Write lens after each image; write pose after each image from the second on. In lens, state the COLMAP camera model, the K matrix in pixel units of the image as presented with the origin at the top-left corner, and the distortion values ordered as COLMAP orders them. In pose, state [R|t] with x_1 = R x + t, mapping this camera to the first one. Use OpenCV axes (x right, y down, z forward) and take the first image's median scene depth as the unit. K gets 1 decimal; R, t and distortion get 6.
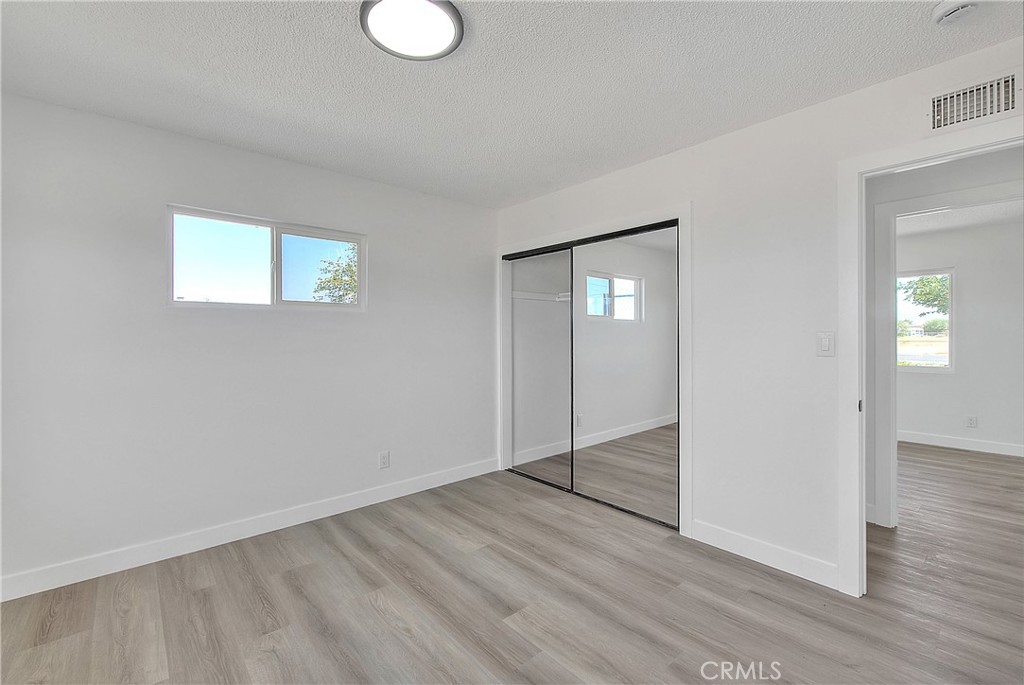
lens RADIAL K [[439.0, 0, 512.0], [0, 439.0, 342.5], [0, 0, 1]] dist [-0.004245, -0.000646]
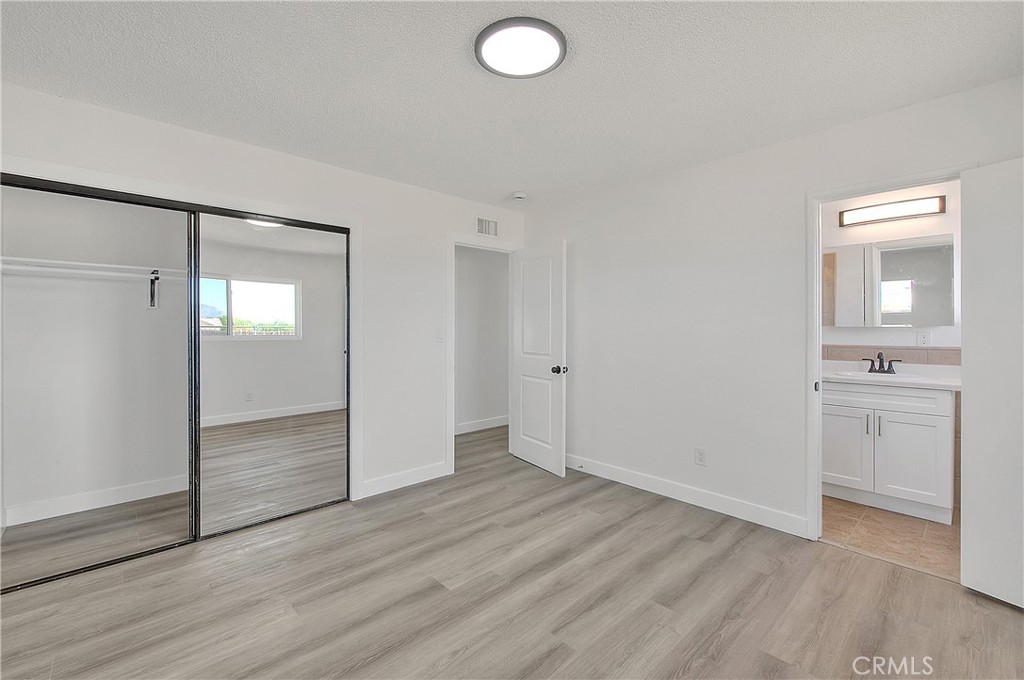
lens RADIAL K [[422.7, 0, 514.4], [0, 422.7, 332.0], [0, 0, 1]] dist [-0.002417, -0.000366]
pose [[-0.023235, -0.003635, 0.999723, -0.888305], [0.018279, 0.999825, 0.004060, -0.007603], [-0.999563, 0.018369, -0.023164, 0.706657]]
